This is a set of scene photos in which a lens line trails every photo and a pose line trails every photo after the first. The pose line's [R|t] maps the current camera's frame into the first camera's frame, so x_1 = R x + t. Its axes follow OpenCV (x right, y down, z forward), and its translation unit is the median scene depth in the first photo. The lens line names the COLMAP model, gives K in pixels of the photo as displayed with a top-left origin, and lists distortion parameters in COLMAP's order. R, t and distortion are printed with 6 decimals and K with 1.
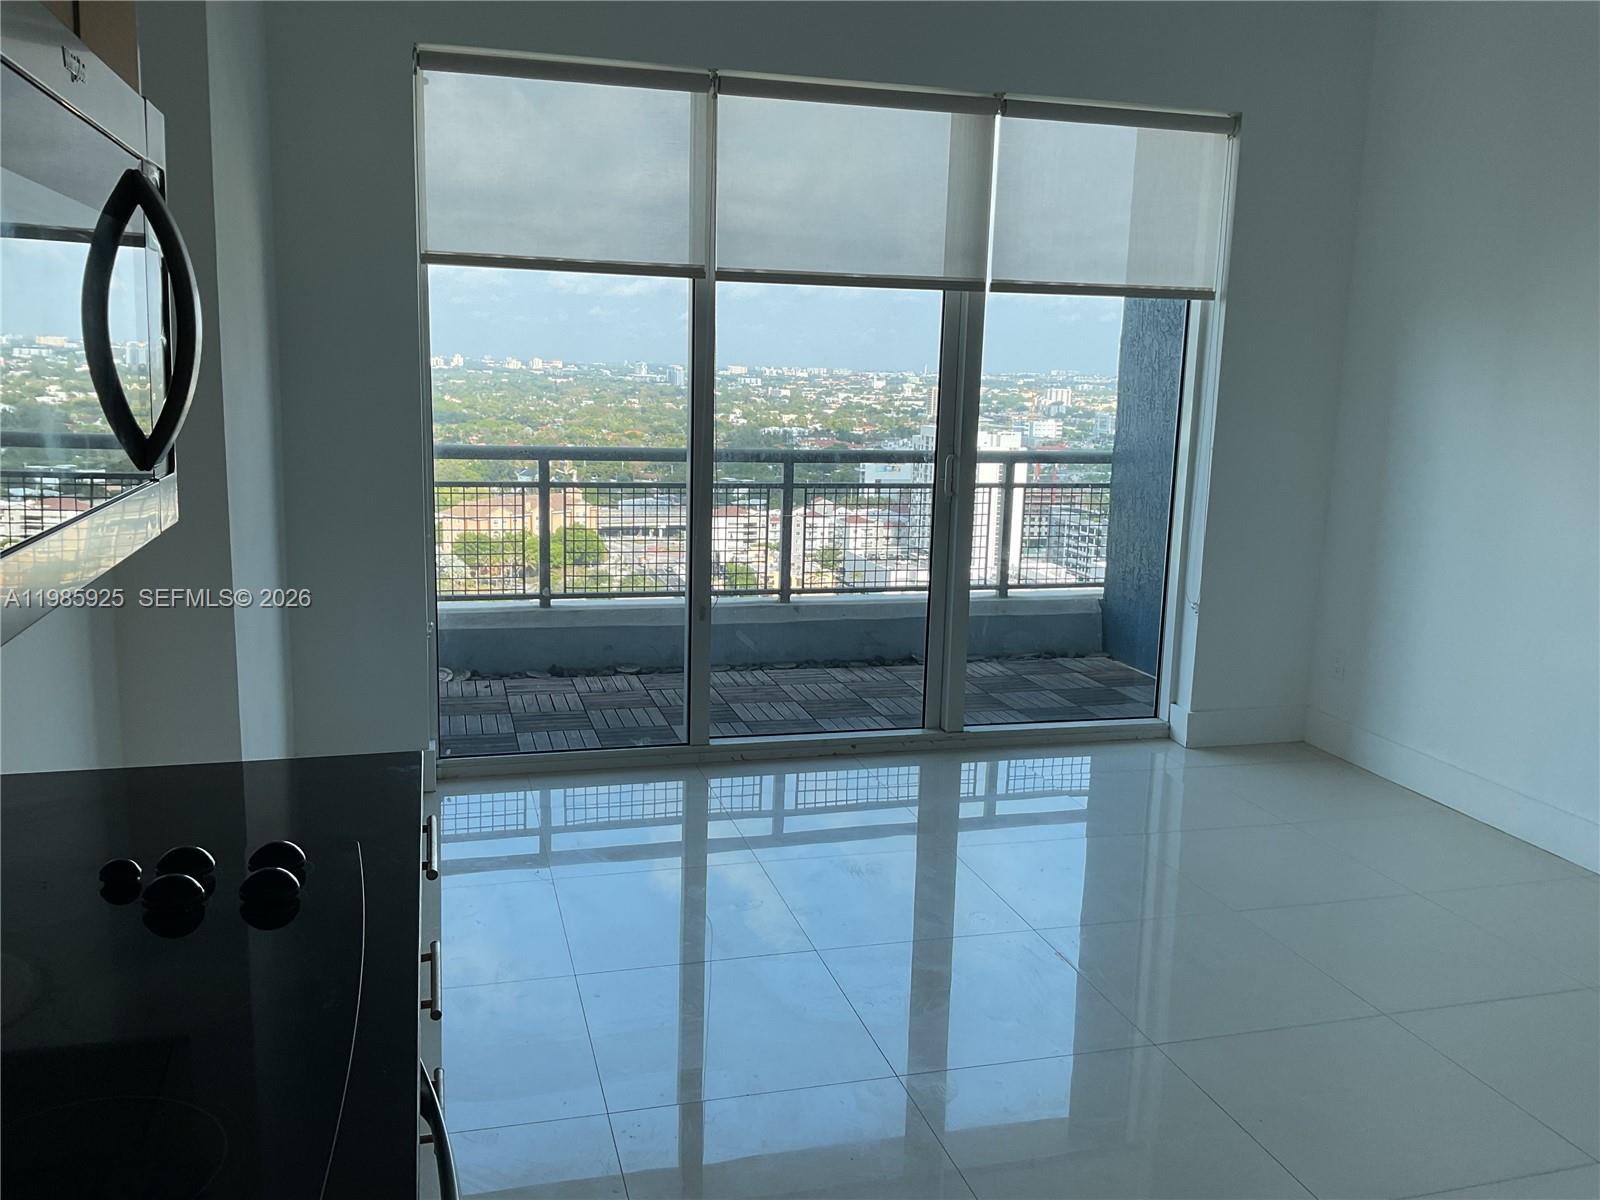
lens RADIAL K [[1331.0, 0, 803.5], [0, 1331.0, 598.6], [0, 0, 1]] dist [0.103289, -0.179676]
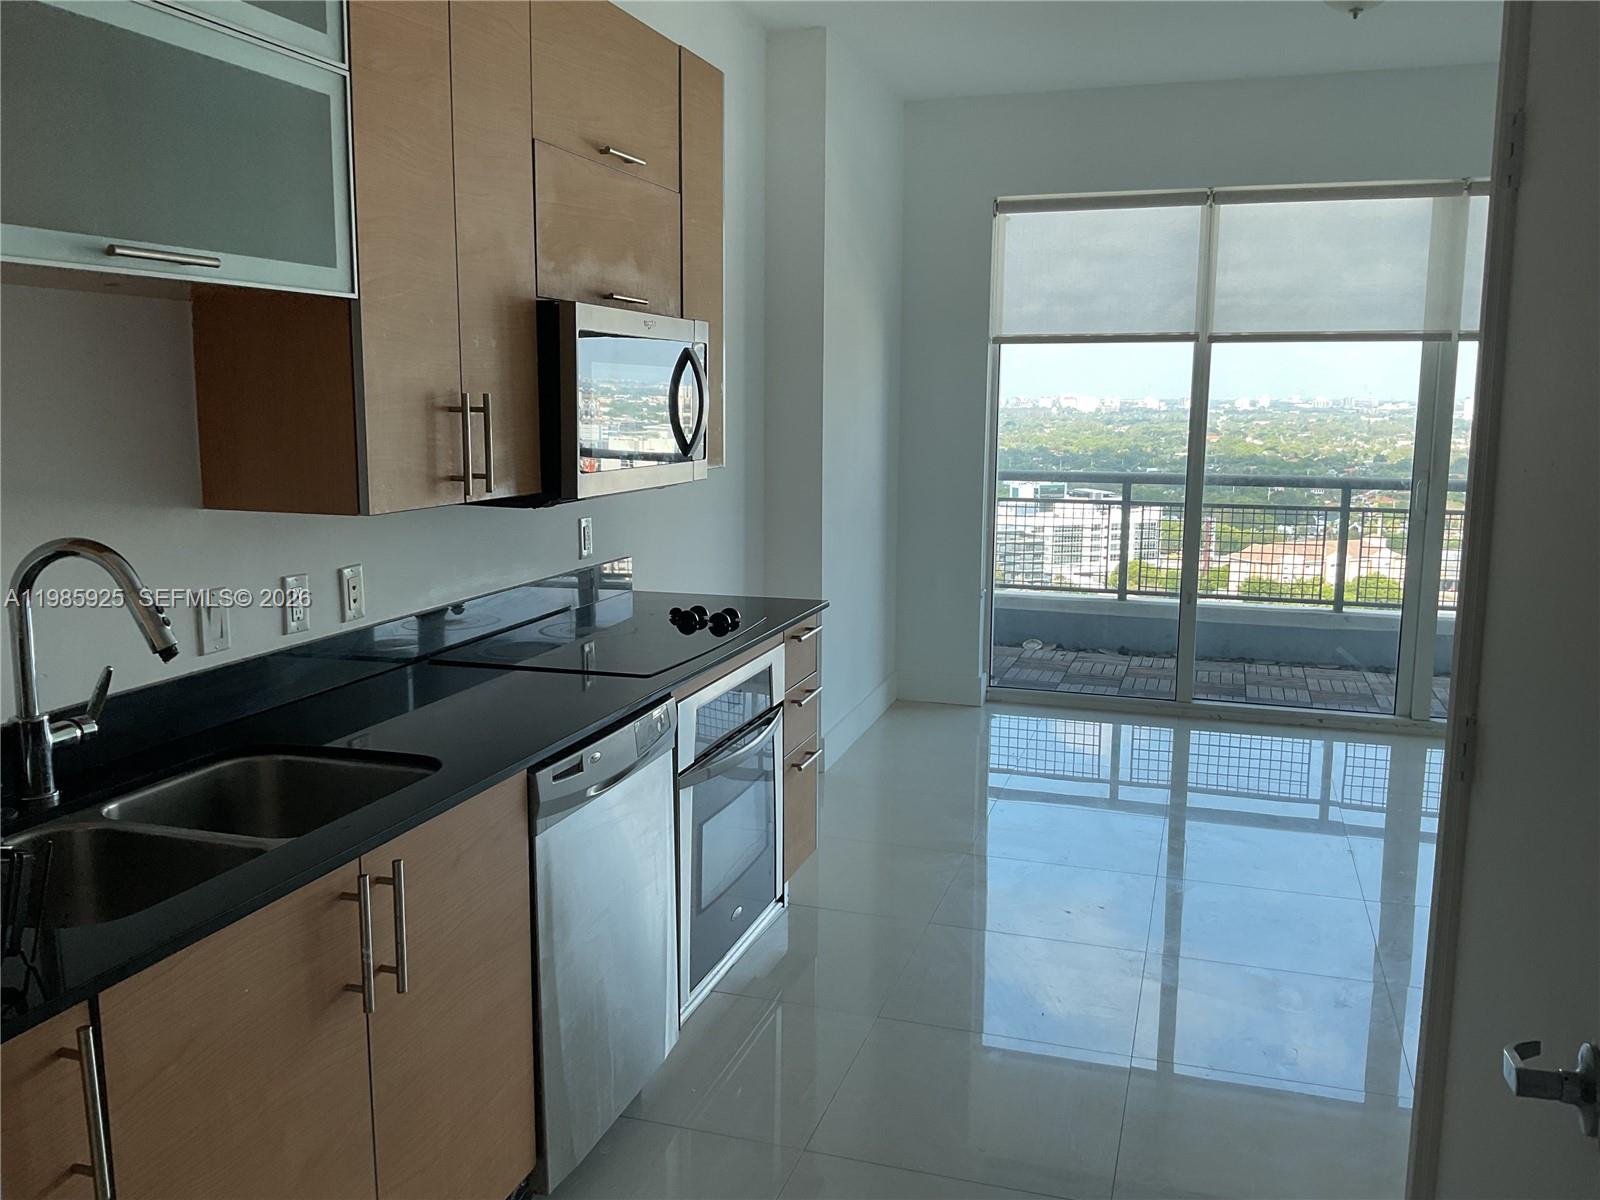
lens RADIAL K [[1331.0, 0, 793.5], [0, 1331.0, 599.9], [0, 0, 1]] dist [0.103289, -0.179676]
pose [[0.835550, 0.064054, -0.545668, 0.281900], [-0.080314, 0.996752, -0.005975, 0.045746], [0.543513, 0.048818, 0.837980, -0.267590]]
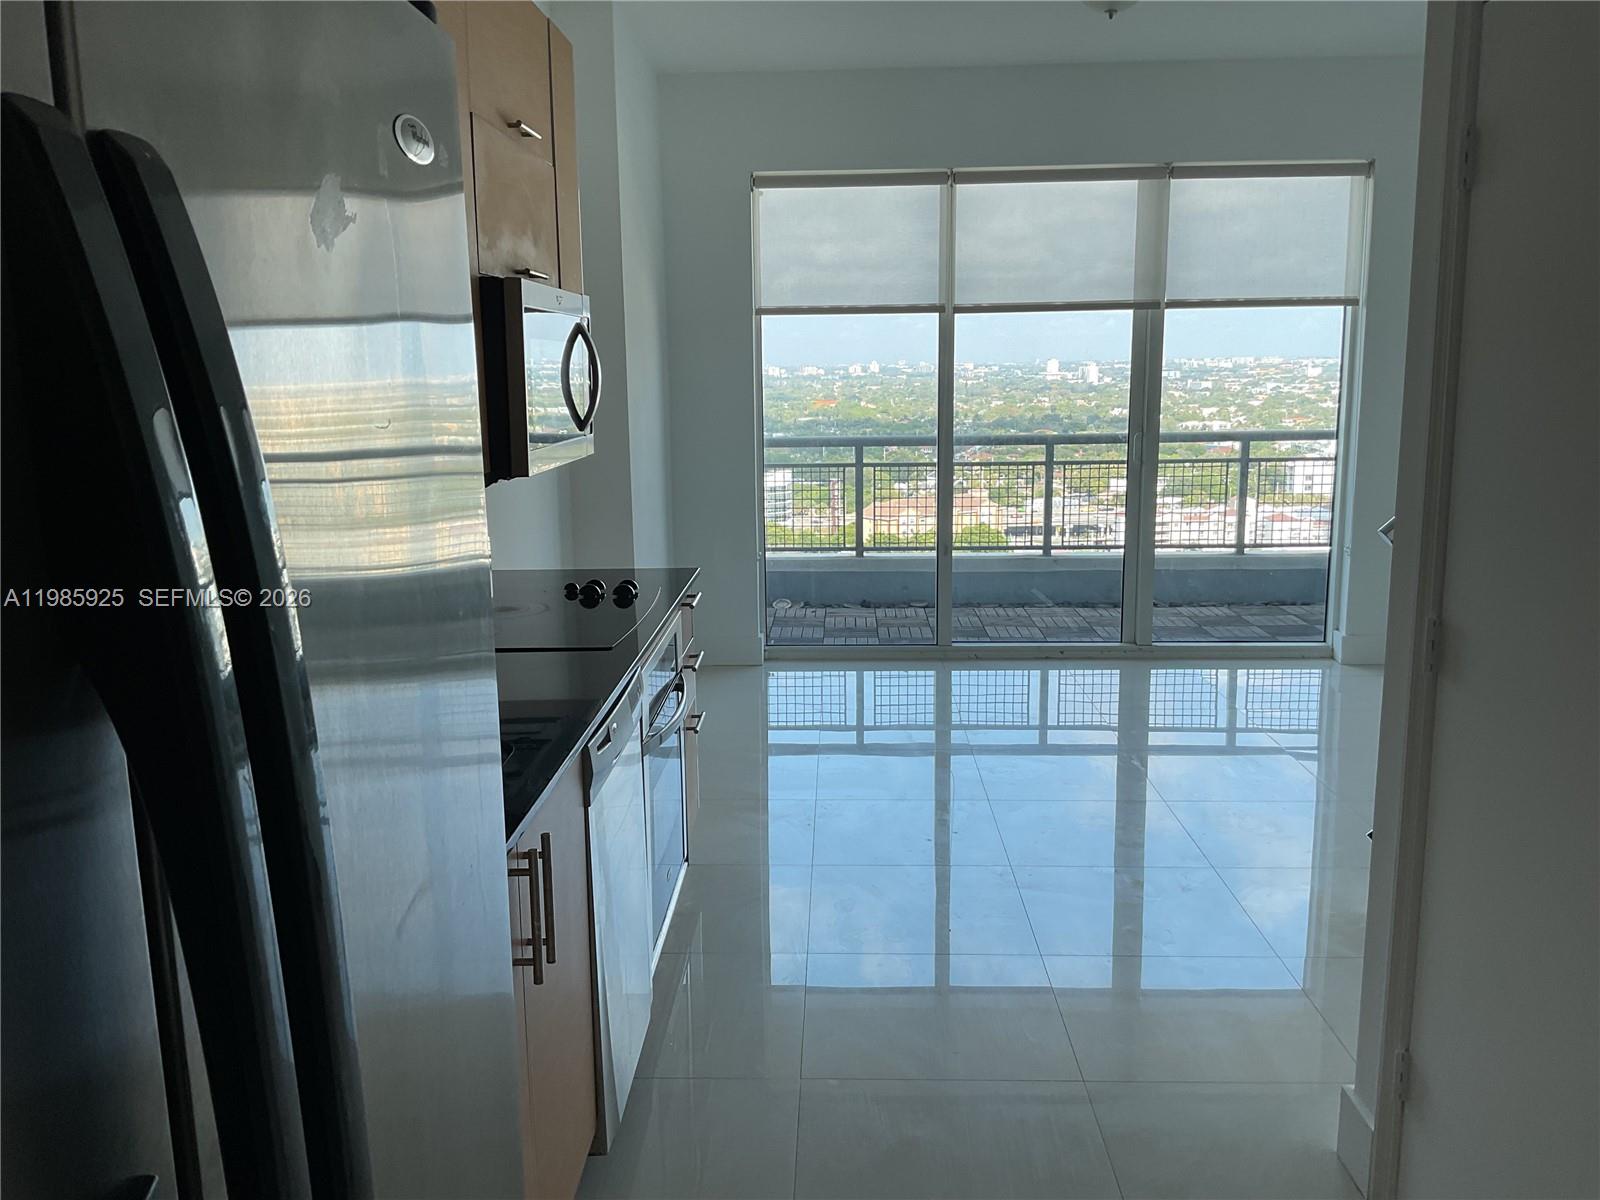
lens RADIAL K [[1331.0, 0, 793.1], [0, 1331.0, 602.2], [0, 0, 1]] dist [0.103289, -0.179676]
pose [[0.952278, 0.016106, -0.304806, 0.179694], [-0.015375, 0.999870, 0.004796, 0.055144], [0.304844, 0.000119, 0.952402, -0.346623]]
